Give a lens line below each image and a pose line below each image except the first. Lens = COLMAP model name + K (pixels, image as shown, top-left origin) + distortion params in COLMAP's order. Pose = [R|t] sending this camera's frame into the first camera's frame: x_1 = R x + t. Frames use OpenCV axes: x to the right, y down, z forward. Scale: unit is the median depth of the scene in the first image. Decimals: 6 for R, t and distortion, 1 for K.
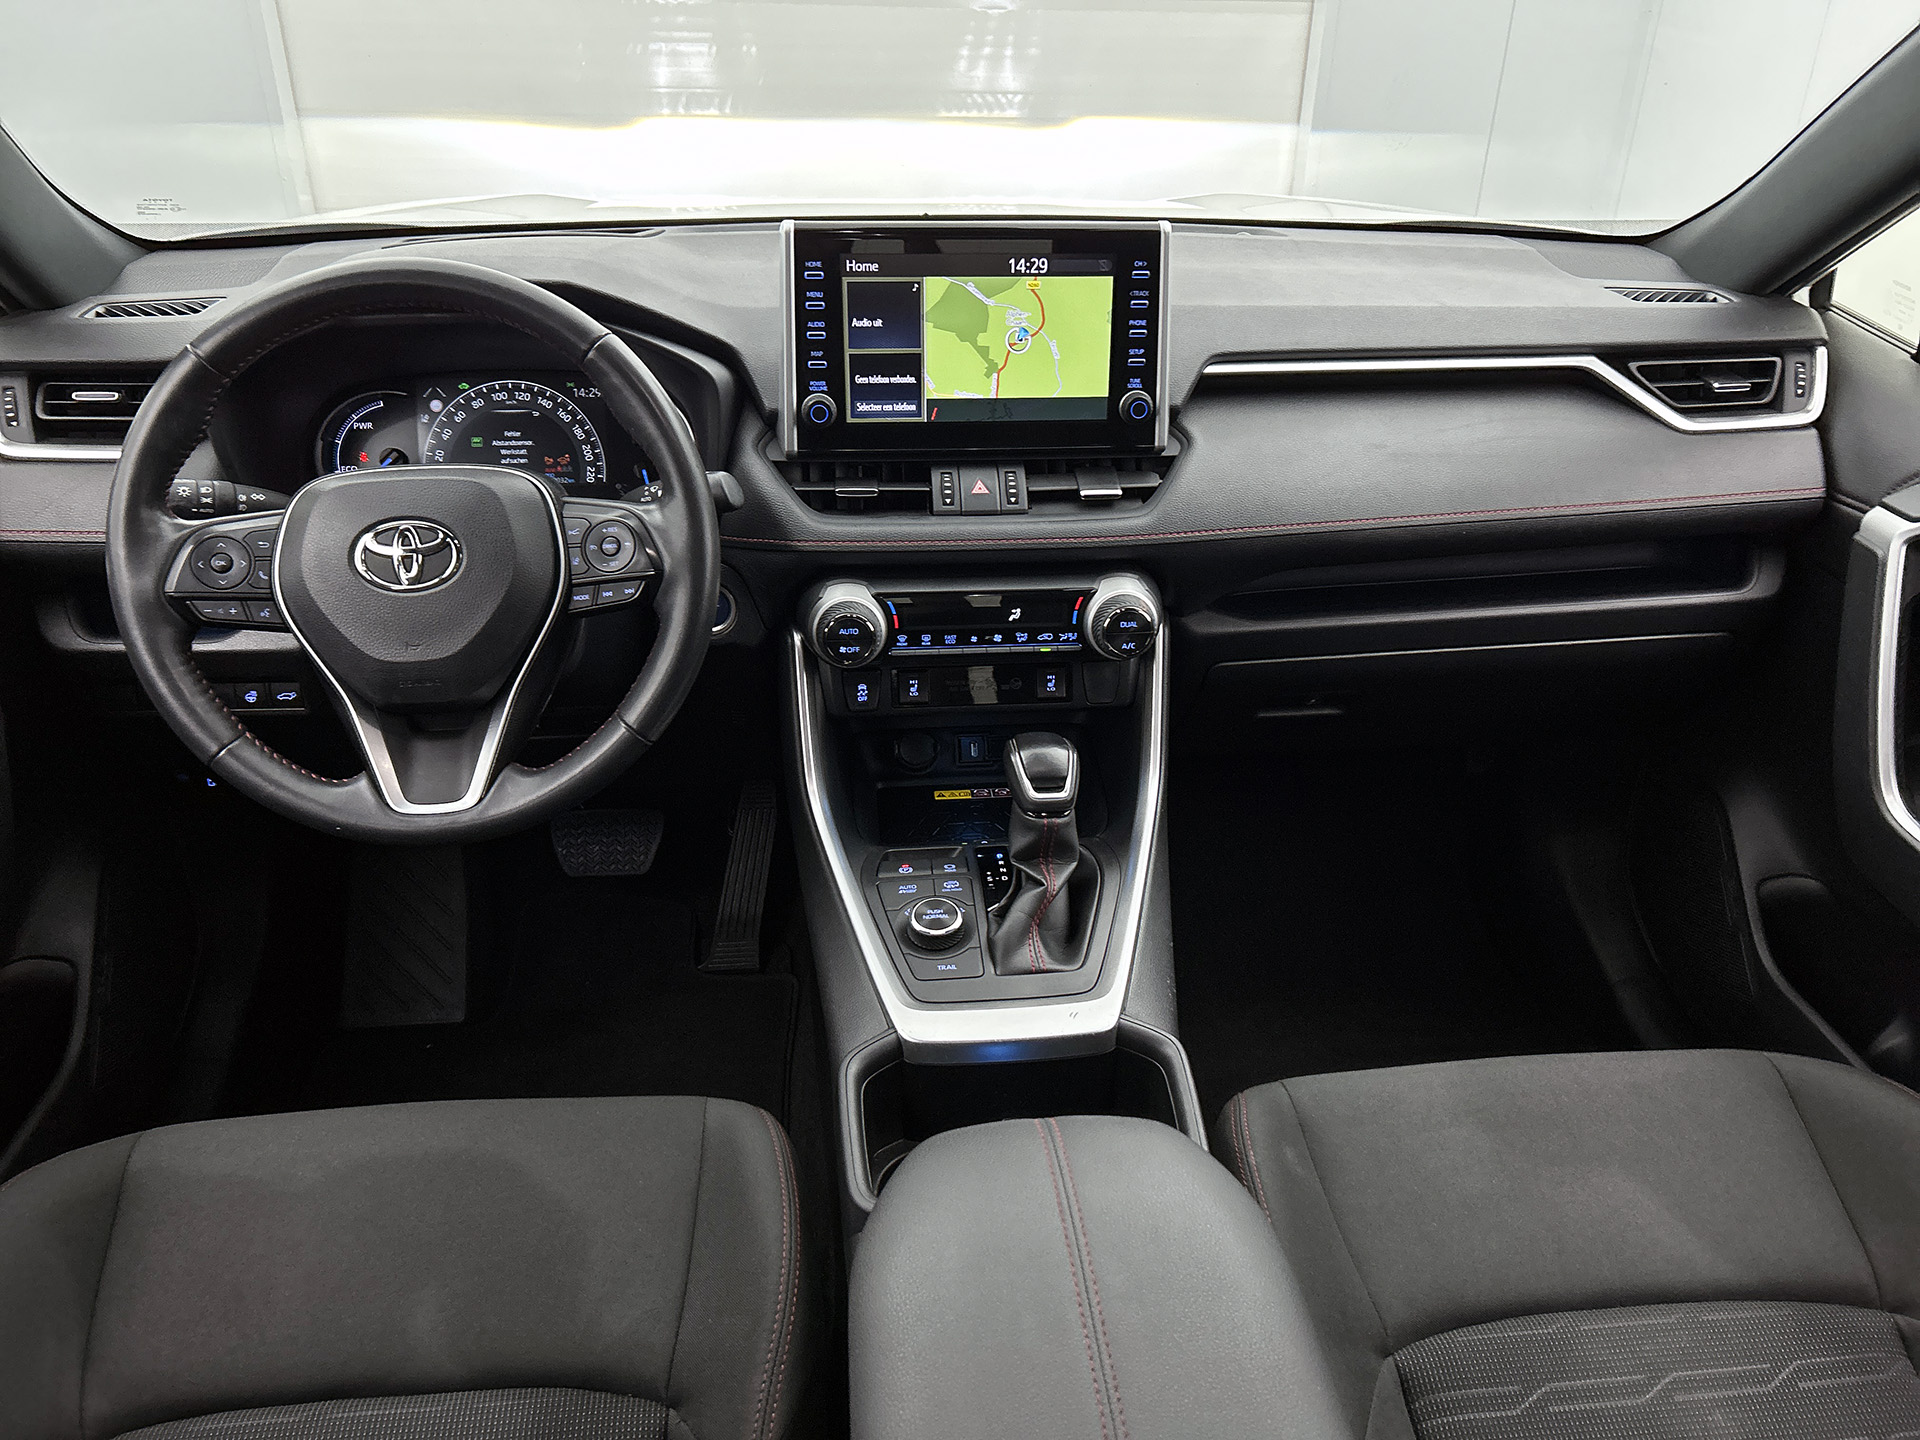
lens RADIAL K [[1451.9, 0, 966.8], [0, 1451.9, 740.0], [0, 0, 1]] dist [0.030349, -0.014959]
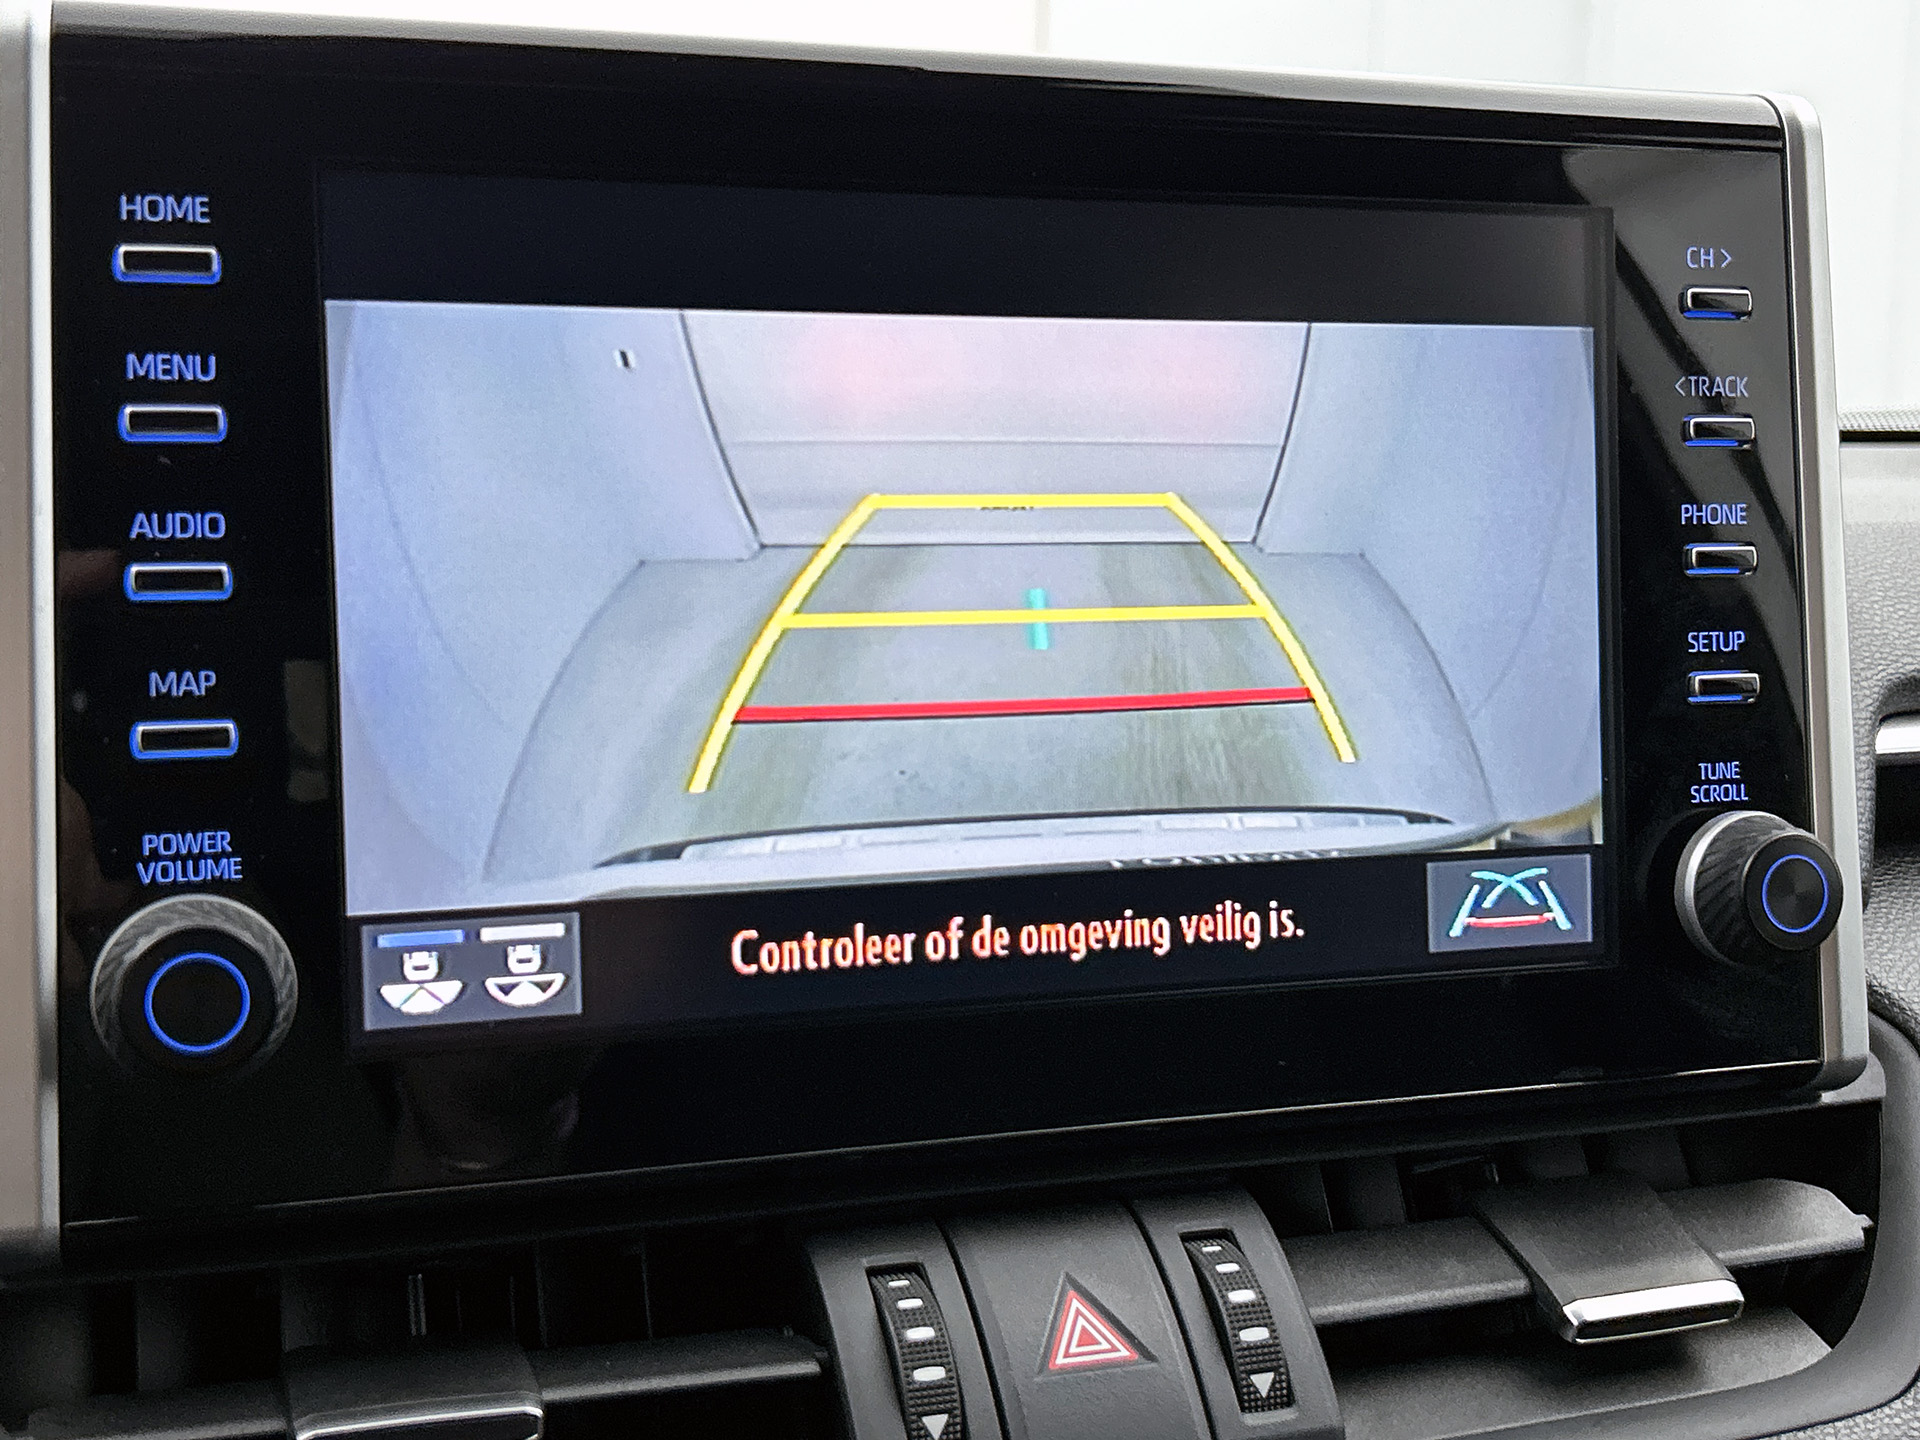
lens RADIAL K [[2368.2, 0, 977.2], [0, 2368.2, 730.0], [0, 0, 1]] dist [0.019490, 0.000000]
pose [[0.970991, -0.036117, 0.236372, -0.075821], [0.117865, 0.932384, -0.341714, -0.144944], [-0.208047, 0.359661, 0.909593, 0.701801]]
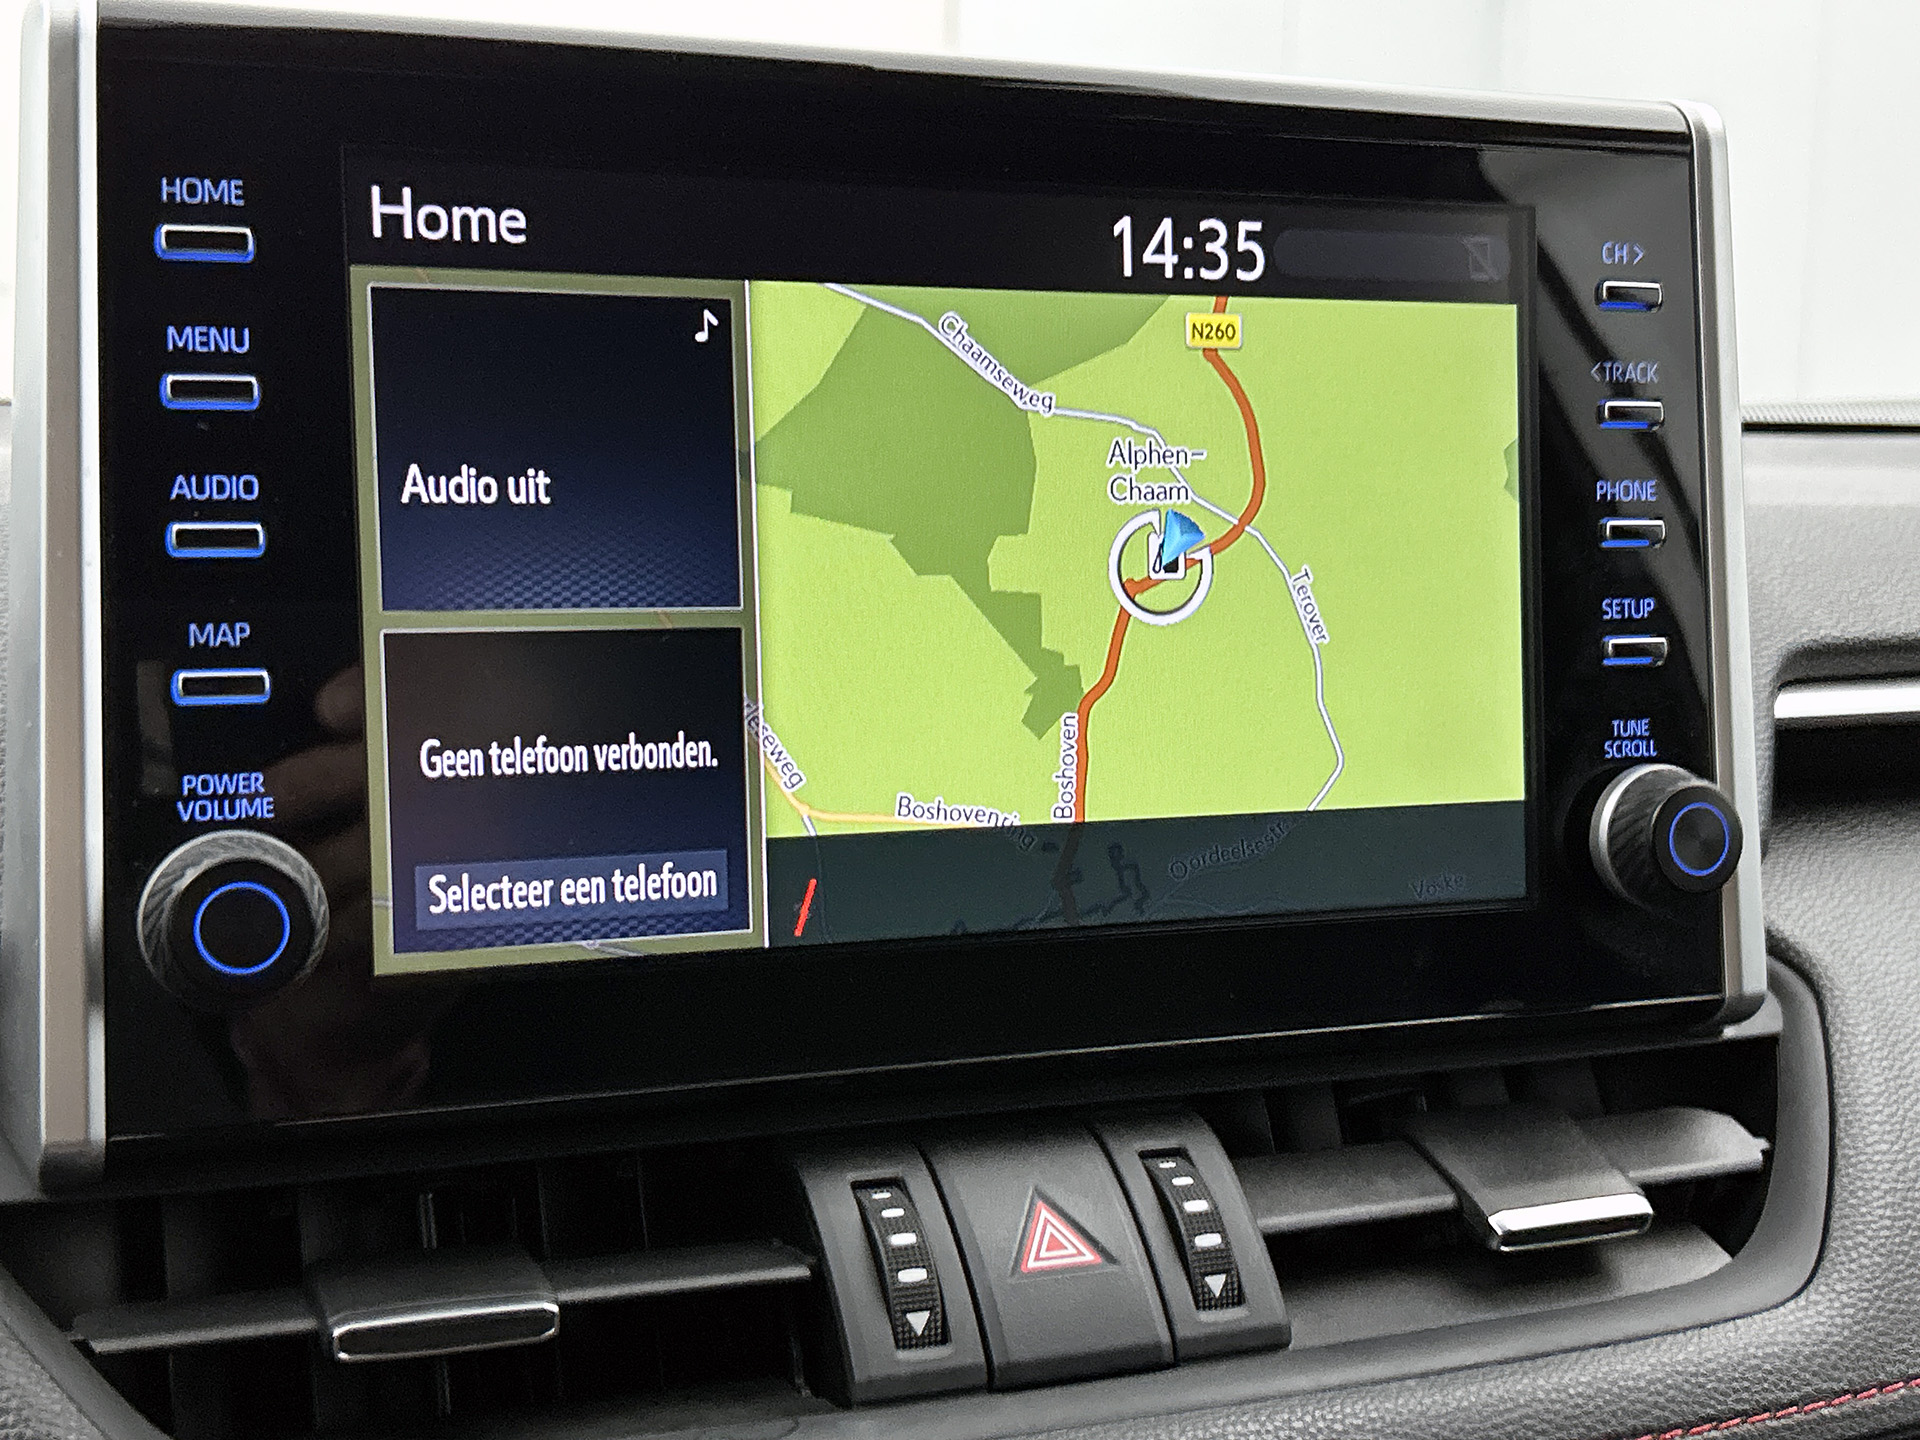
lens RADIAL K [[2407.2, 0, 985.8], [0, 2407.2, 746.9], [0, 0, 1]] dist [0.043556, 0.000000]
pose [[0.959402, -0.036655, 0.279652, -0.094169], [0.132666, 0.933632, -0.332763, -0.128213], [-0.248894, 0.356354, 0.900591, 0.678396]]
